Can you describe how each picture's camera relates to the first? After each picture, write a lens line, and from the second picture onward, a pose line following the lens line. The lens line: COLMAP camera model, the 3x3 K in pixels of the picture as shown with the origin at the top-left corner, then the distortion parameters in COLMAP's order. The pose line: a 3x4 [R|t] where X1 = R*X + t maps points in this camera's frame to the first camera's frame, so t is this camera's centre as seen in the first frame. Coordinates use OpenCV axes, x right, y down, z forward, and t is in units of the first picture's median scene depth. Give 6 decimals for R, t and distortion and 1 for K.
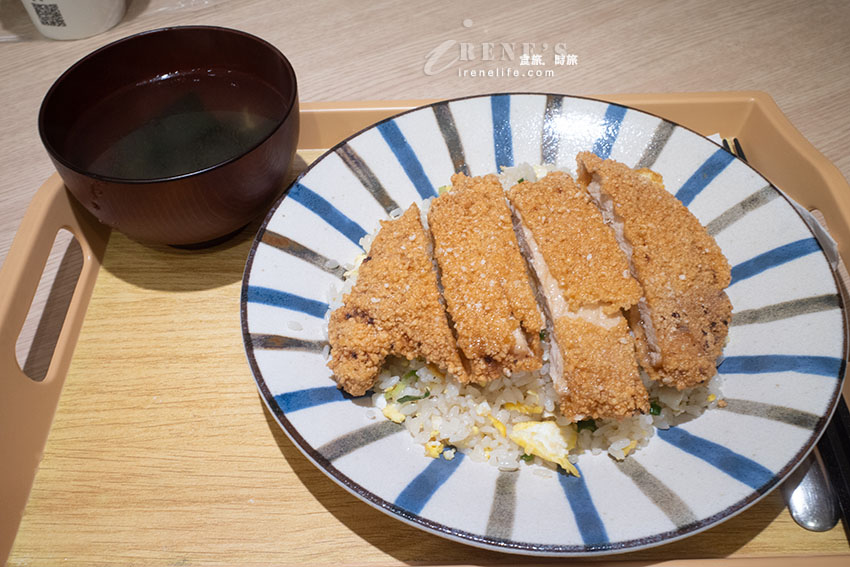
lens RADIAL K [[1062.8, 0, 425.0], [0, 1062.8, 283.5], [0, 0, 1]] dist [-0.046519, 0.023336]
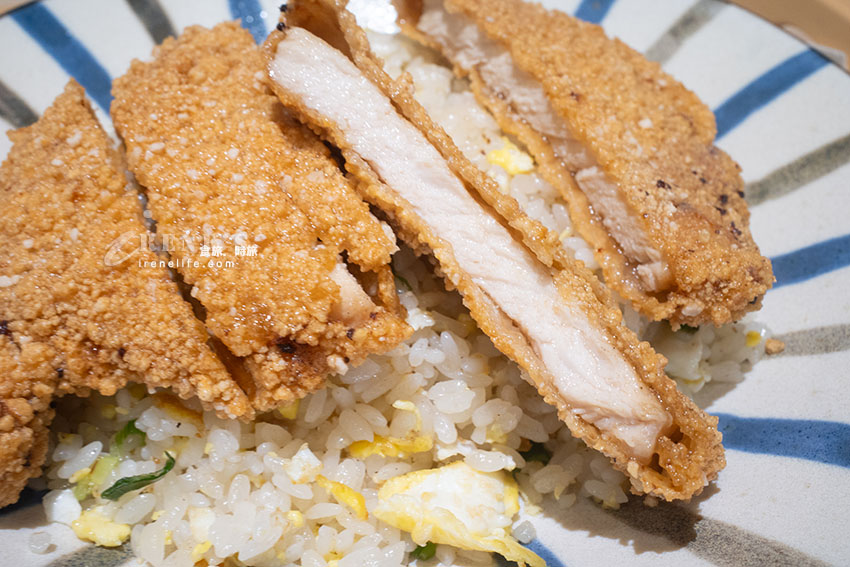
lens RADIAL K [[1062.8, 0, 425.0], [0, 1062.8, 283.5], [0, 0, 1]] dist [-0.046519, 0.023336]
pose [[0.962168, -0.207182, 0.176943, 0.041804], [0.220782, 0.973428, -0.060769, 0.082124], [-0.159651, 0.097536, 0.982343, 0.556976]]
